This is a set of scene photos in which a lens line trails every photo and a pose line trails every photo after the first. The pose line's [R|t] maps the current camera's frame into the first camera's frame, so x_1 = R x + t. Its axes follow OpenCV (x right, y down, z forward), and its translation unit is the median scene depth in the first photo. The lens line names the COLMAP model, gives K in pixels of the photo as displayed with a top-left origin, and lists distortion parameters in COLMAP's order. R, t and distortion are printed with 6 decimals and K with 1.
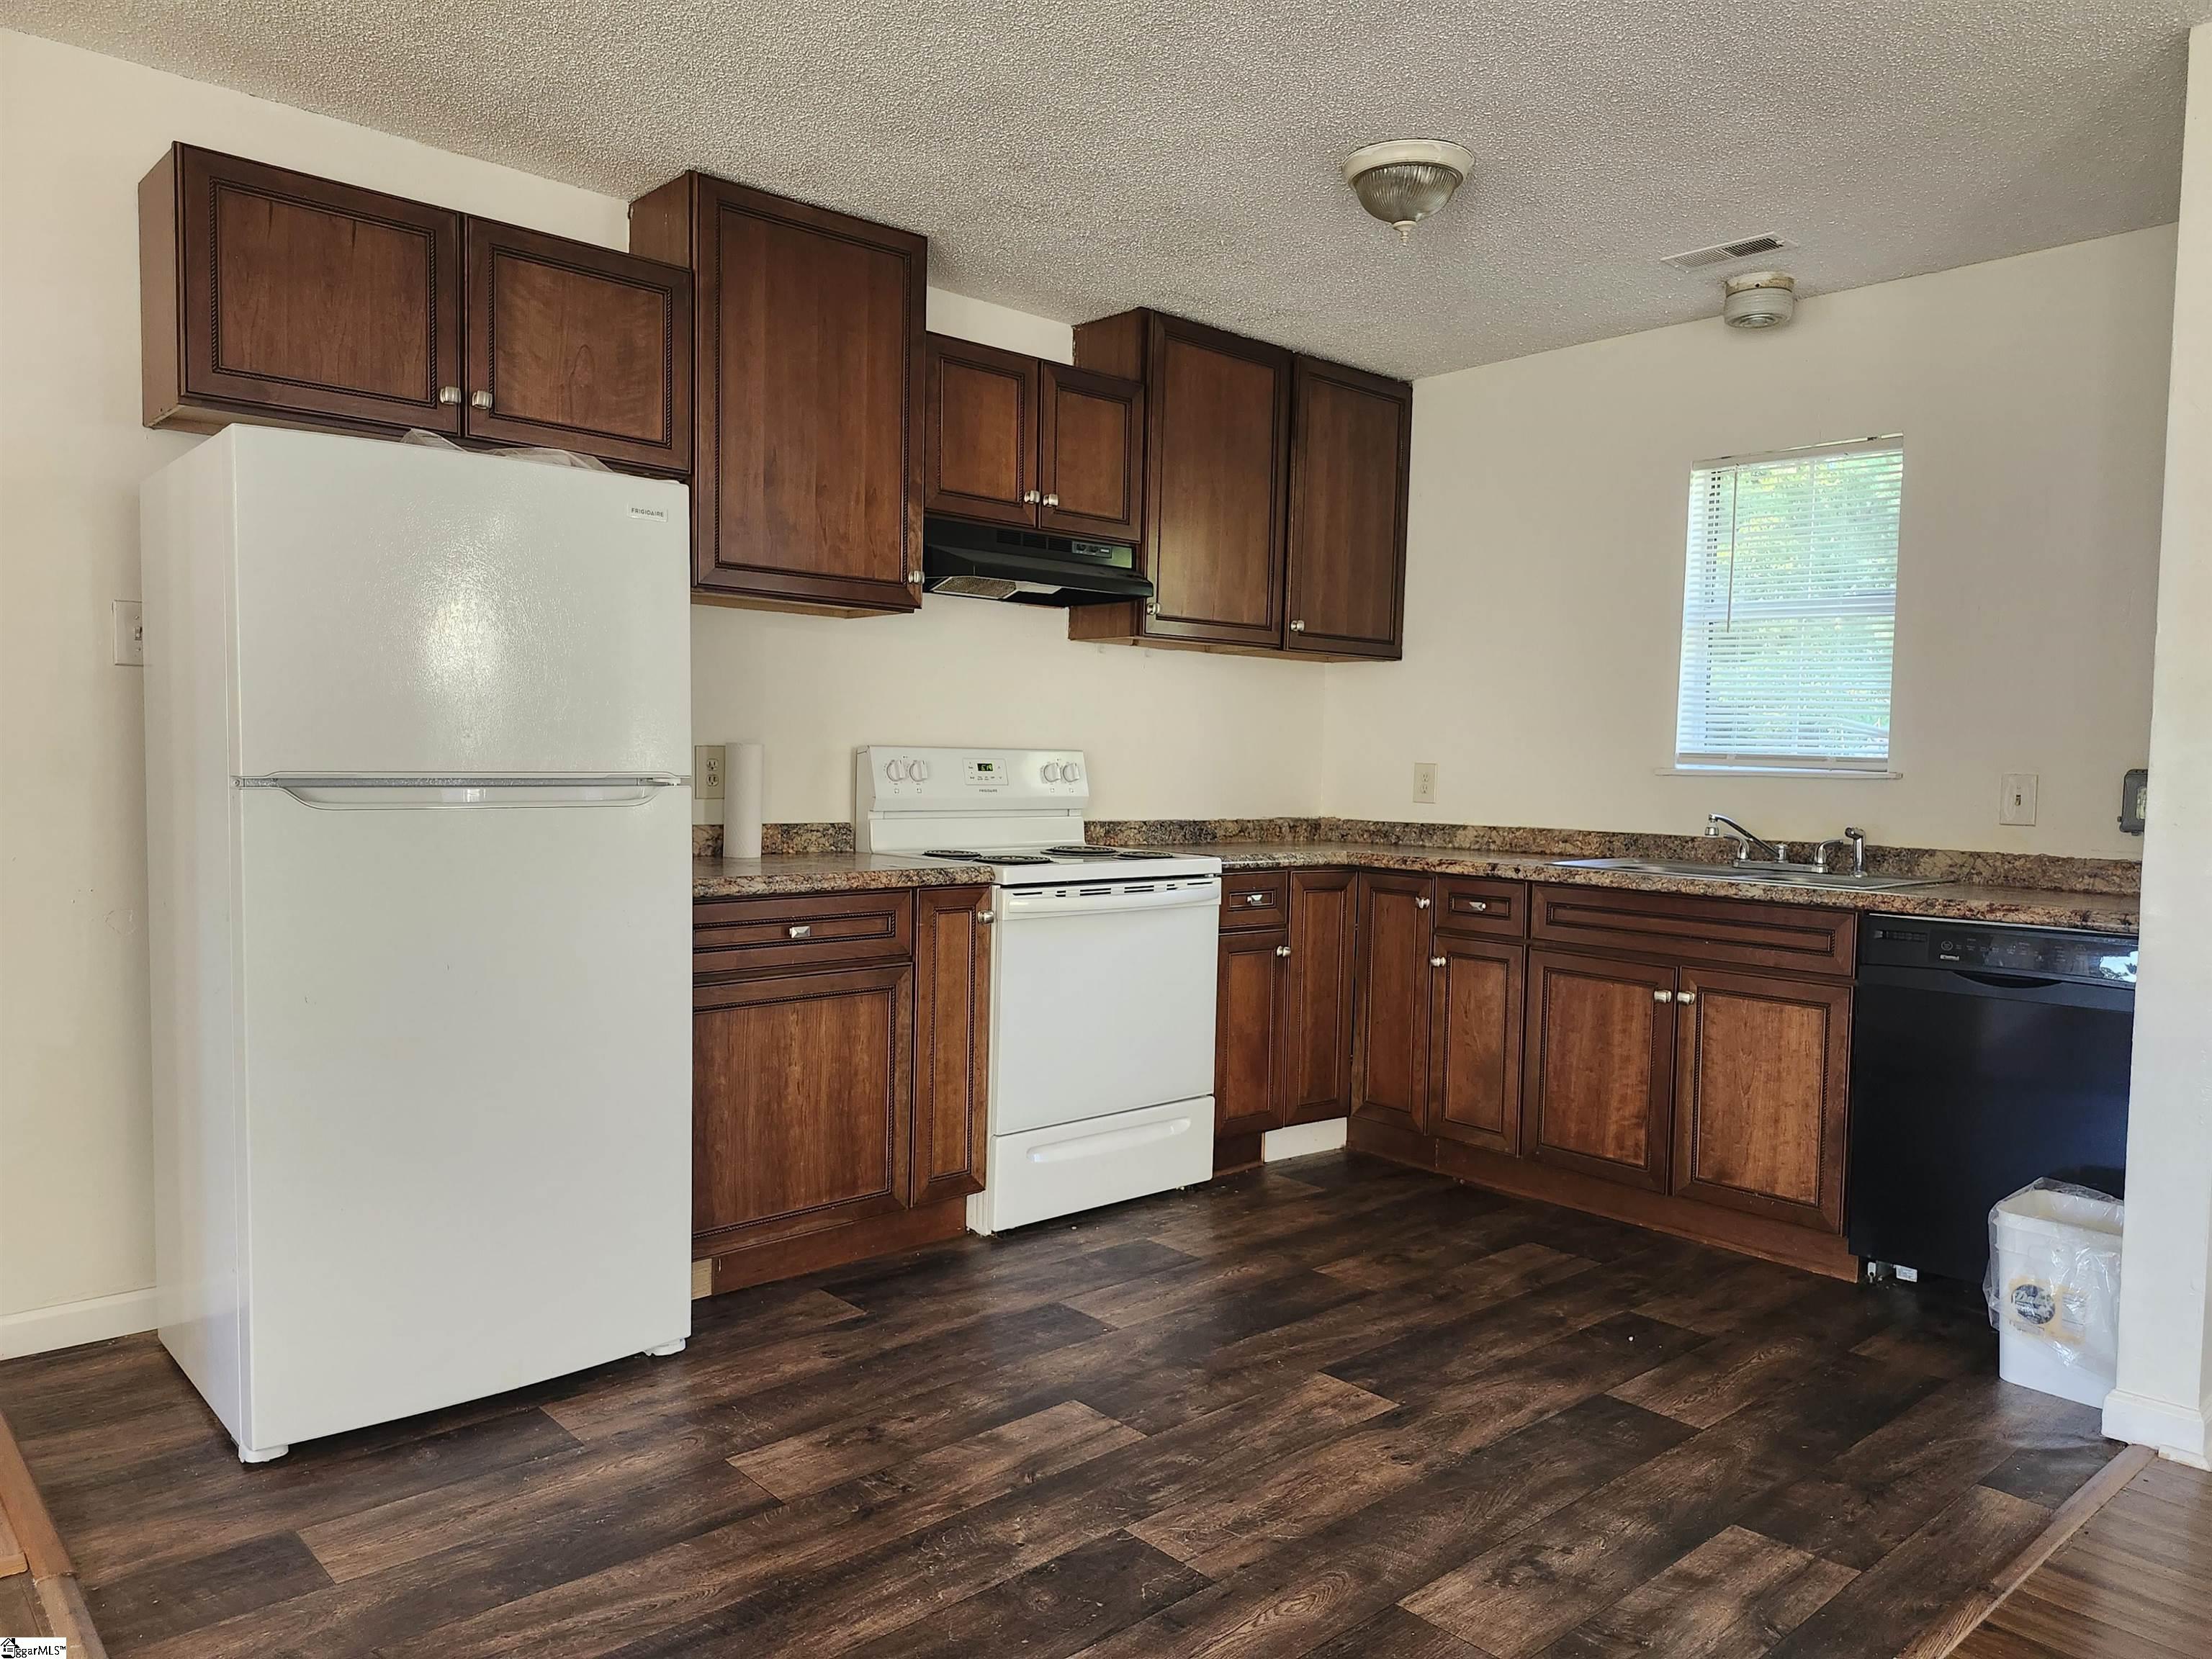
lens RADIAL K [[1544.4, 0, 1108.3], [0, 1544.4, 833.8], [0, 0, 1]] dist [0.018111, -0.011785]
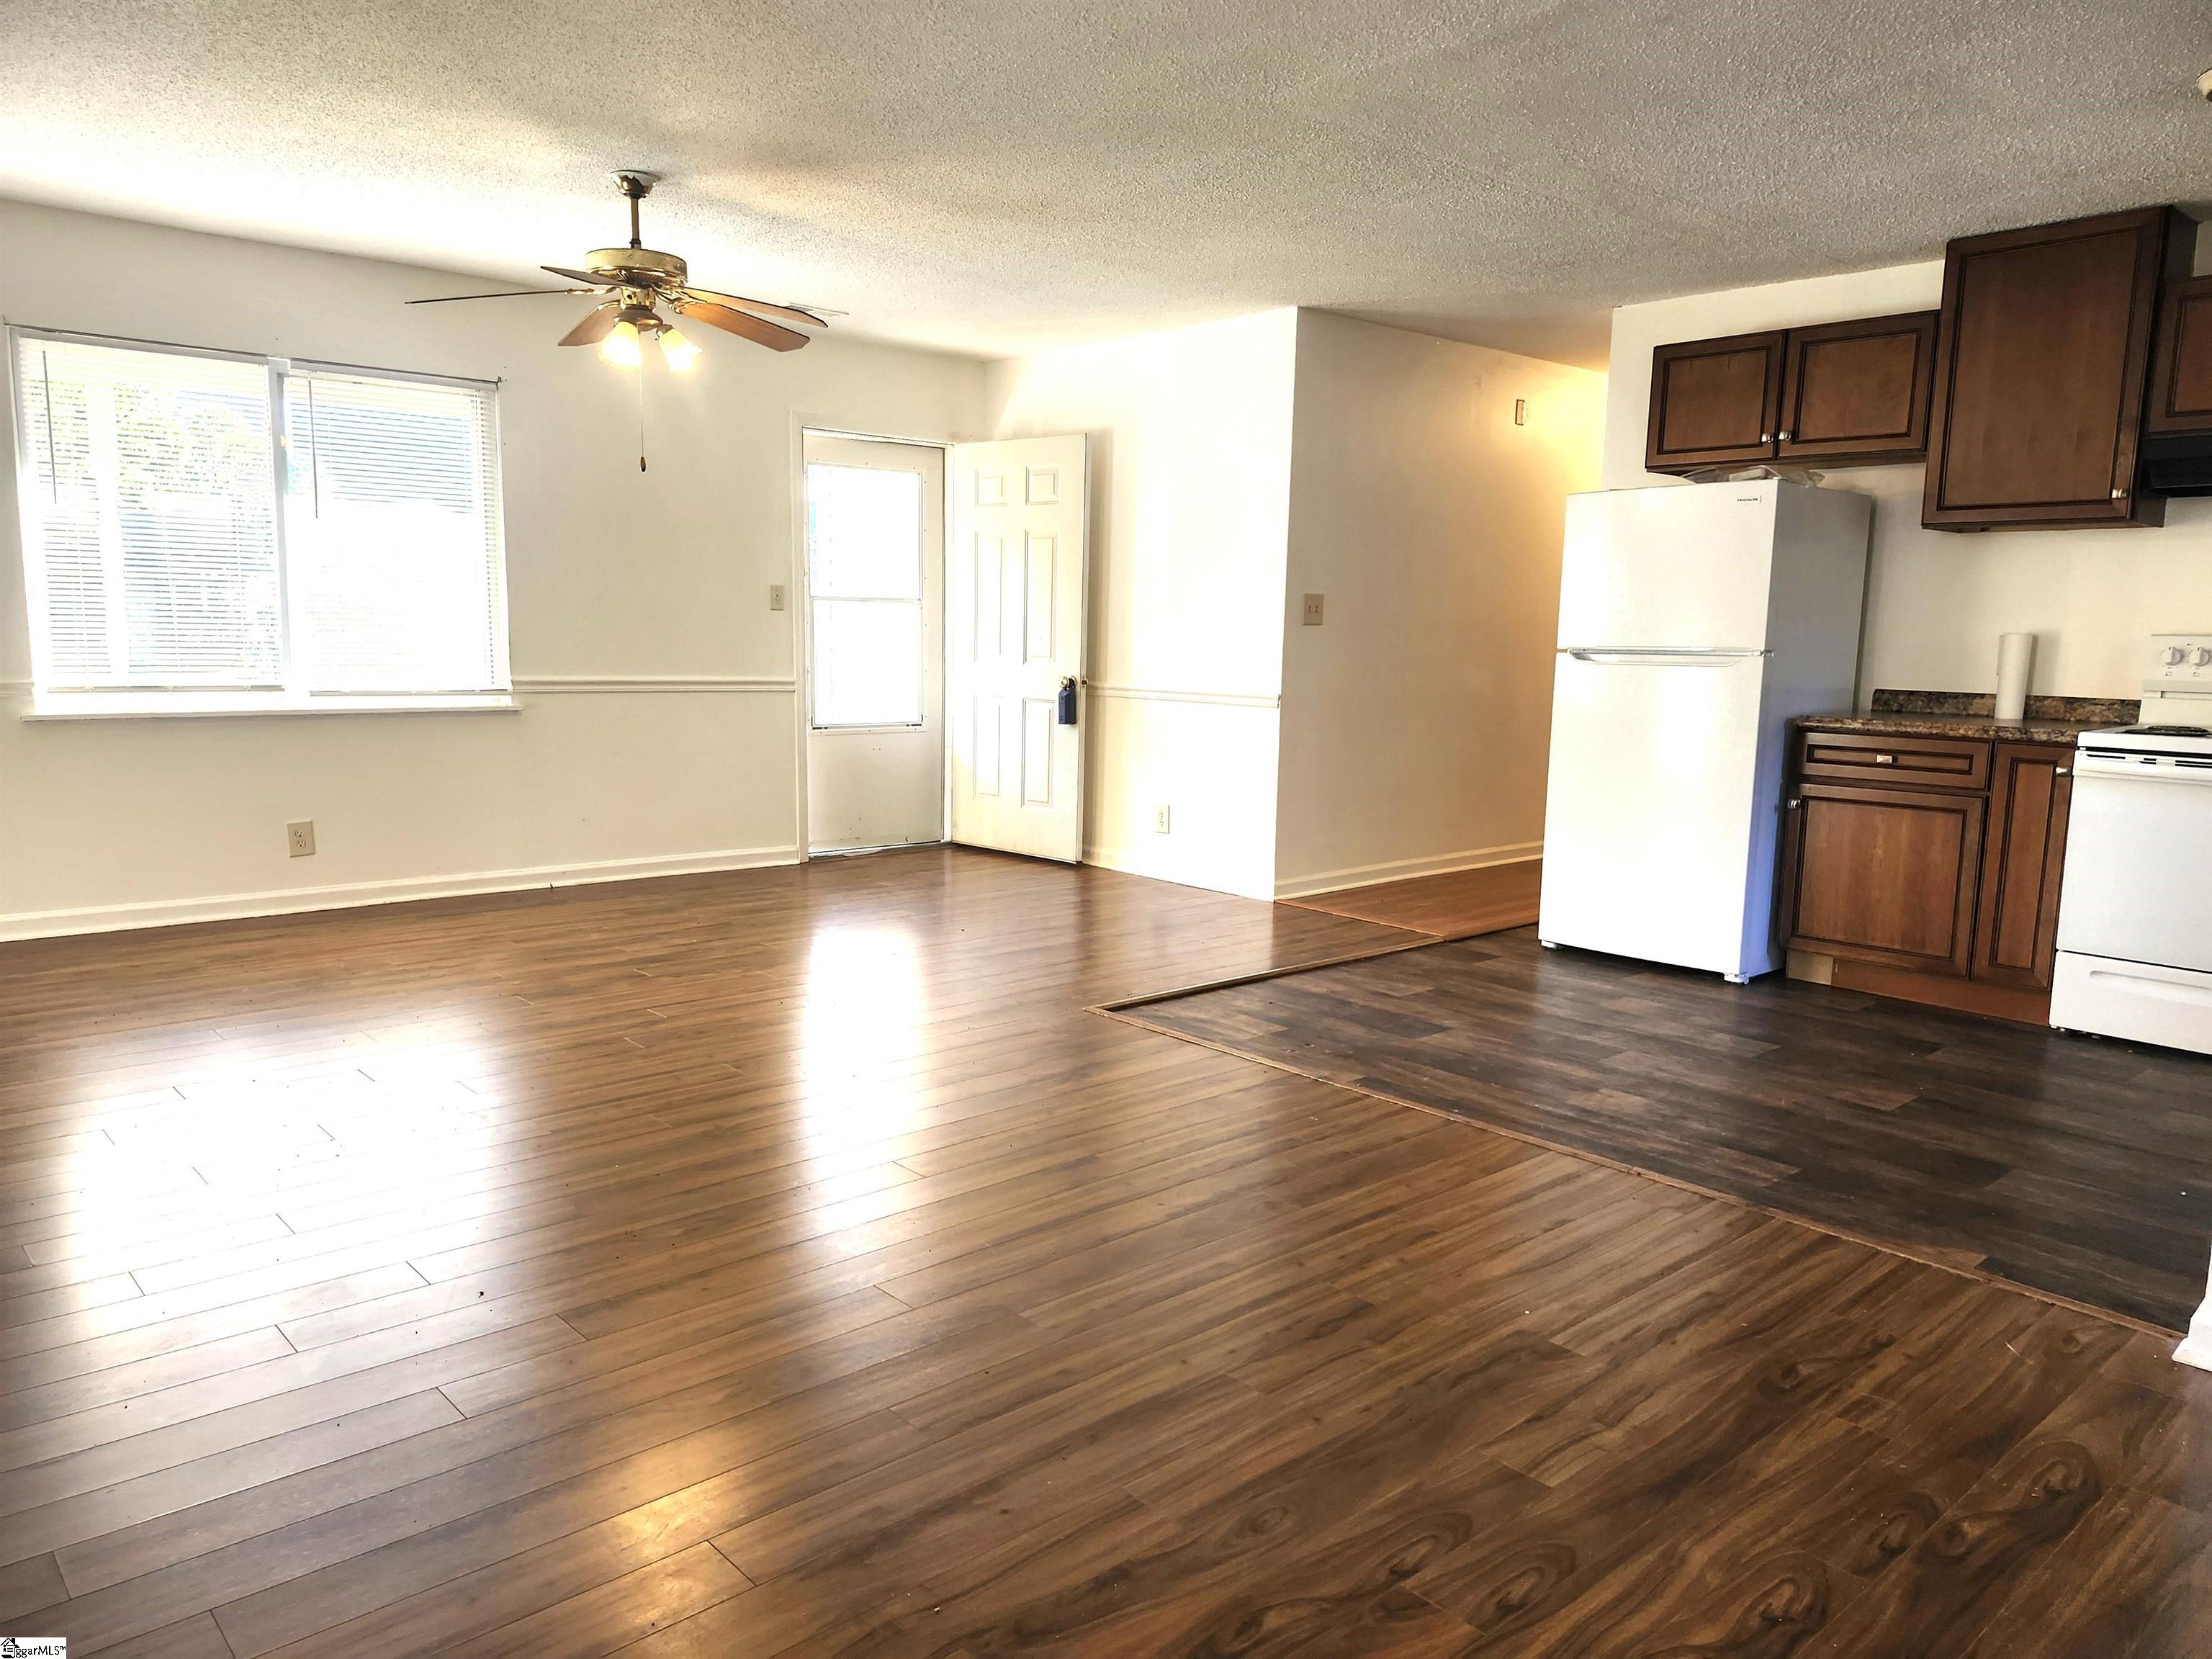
lens RADIAL K [[1544.4, 0, 1091.8], [0, 1544.4, 848.2], [0, 0, 1]] dist [0.018111, -0.011785]
pose [[-0.020890, 0.113117, -0.993362, 1.141312], [-0.083716, 0.989892, 0.114483, 0.037123], [0.996271, 0.085552, -0.011209, 0.234633]]
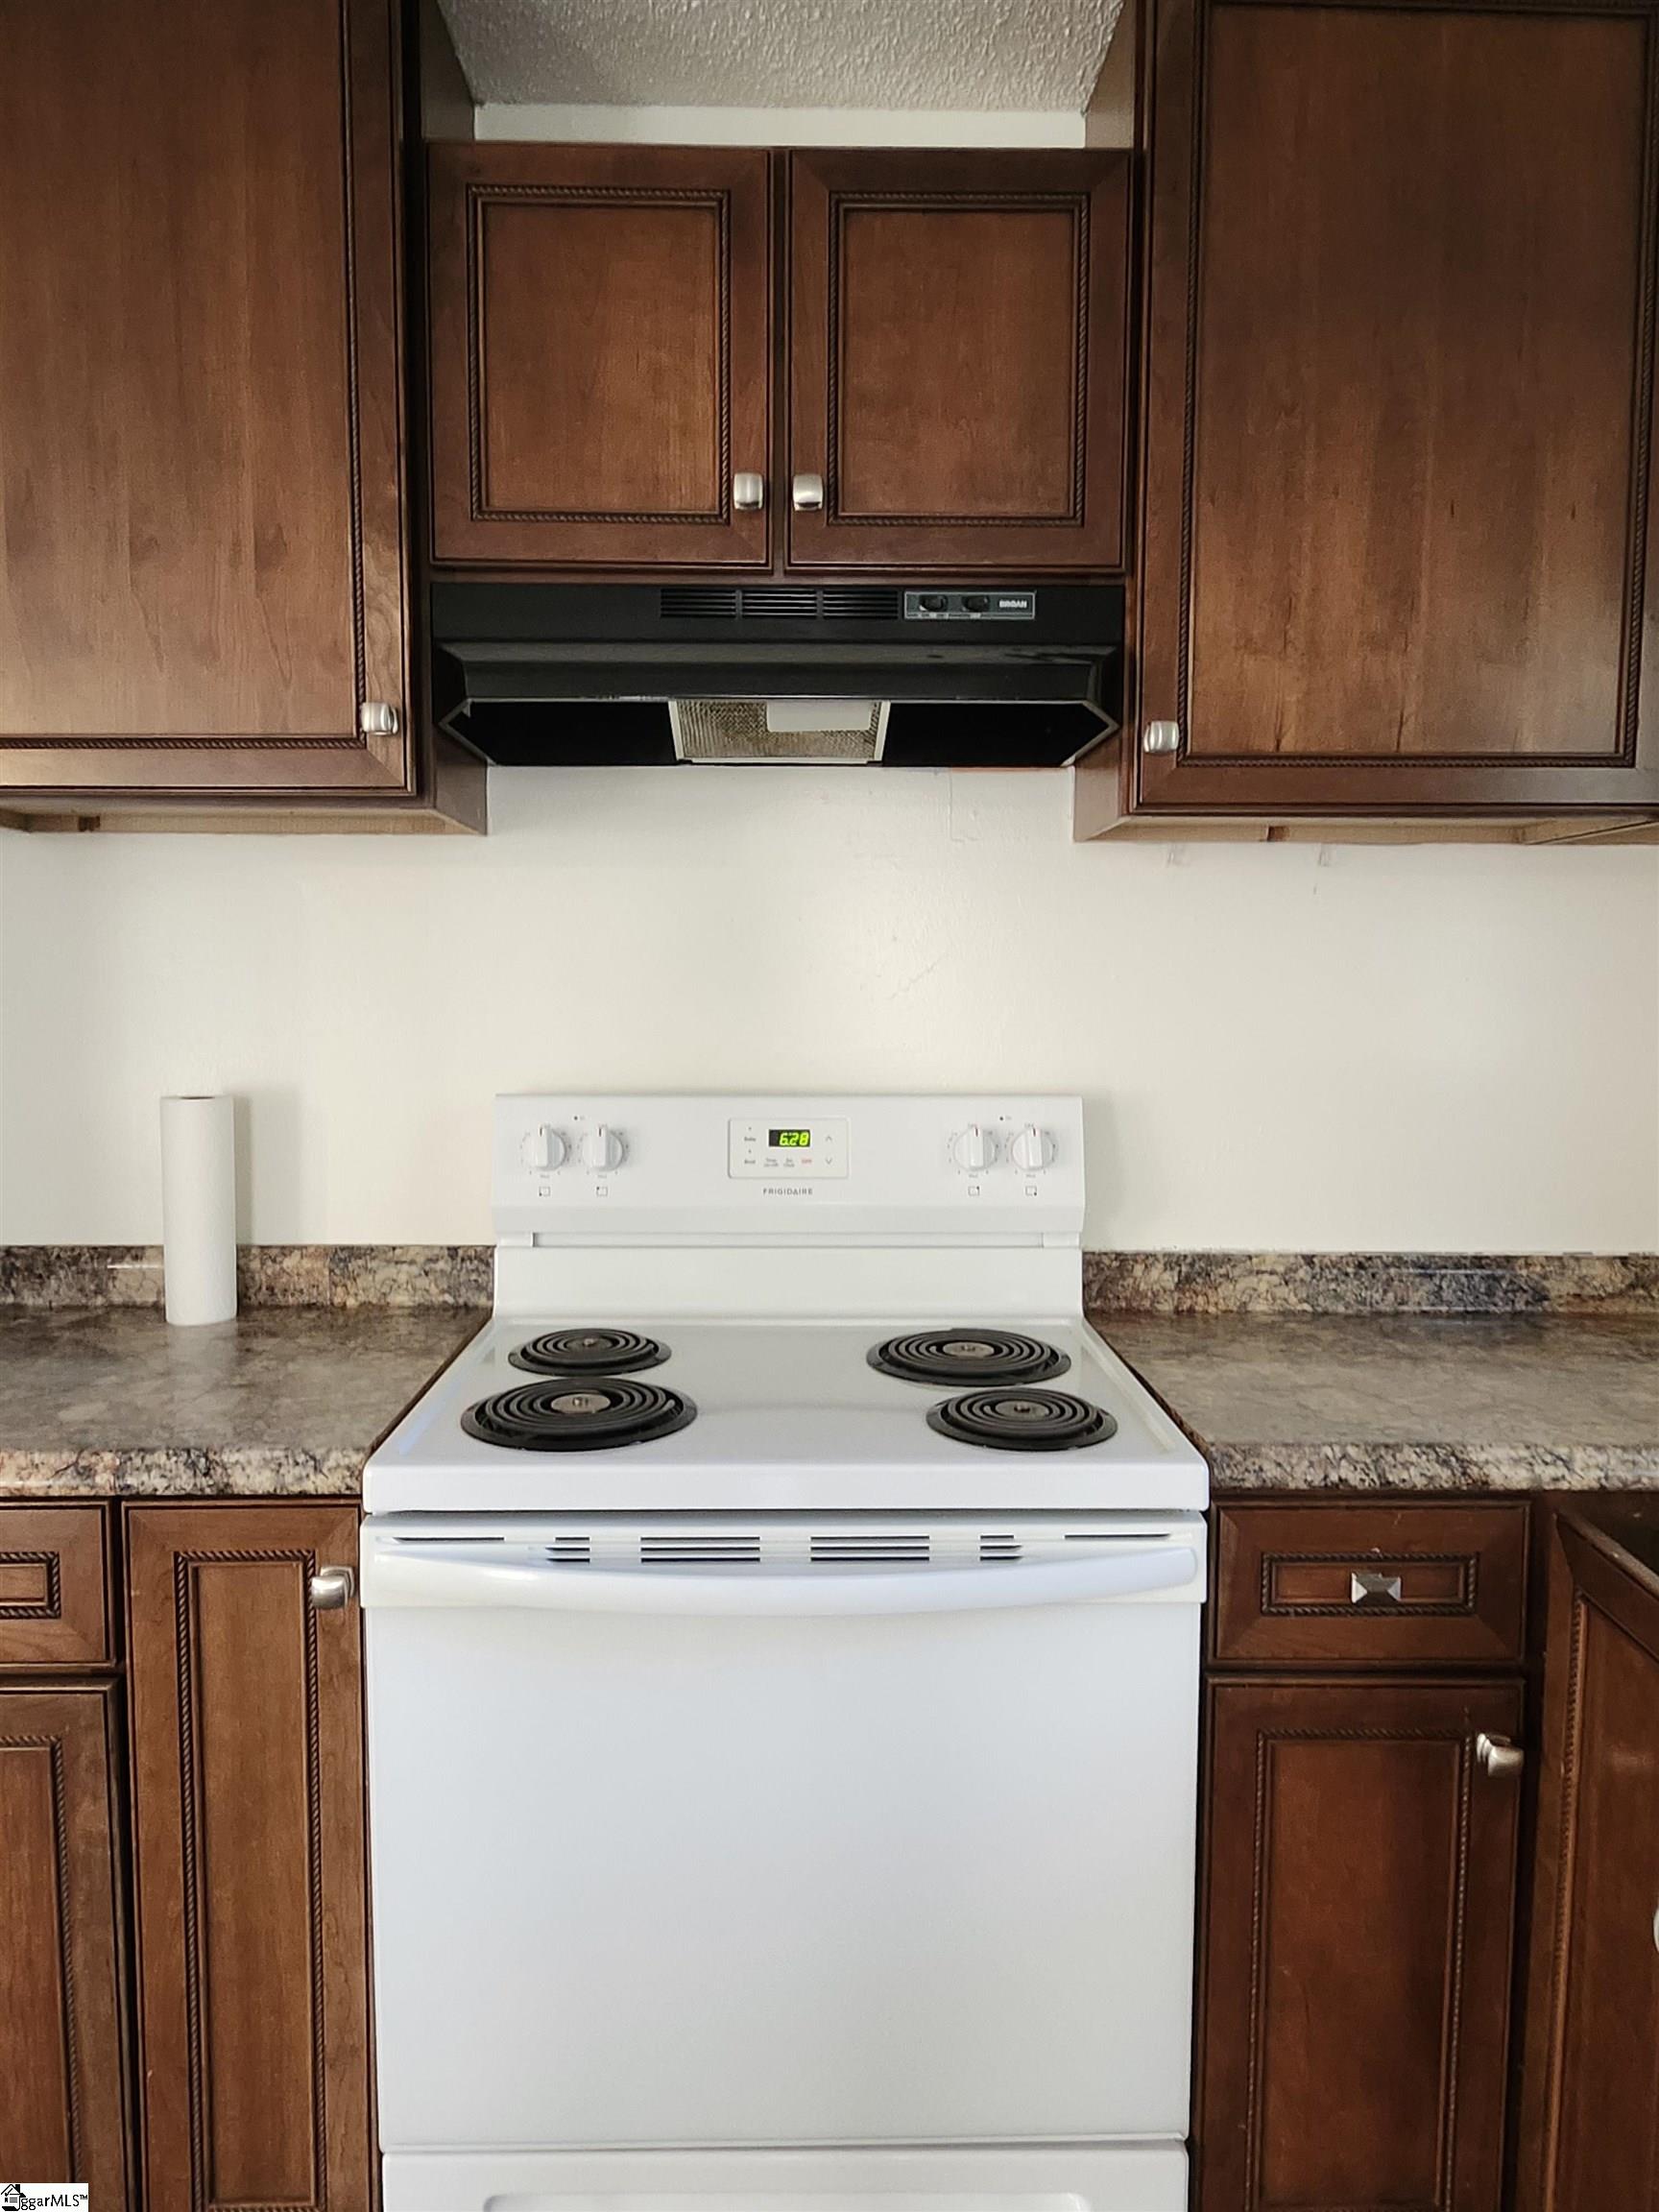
lens RADIAL K [[1375.0, 0, 817.5], [0, 1375.0, 1101.9], [0, 0, 1]] dist [-0.004497, 0.000726]
pose [[0.752057, 0.030700, -0.658383, 0.220031], [-0.022725, 0.999528, 0.020648, -0.071629], [0.658706, -0.000567, 0.752400, 0.797096]]
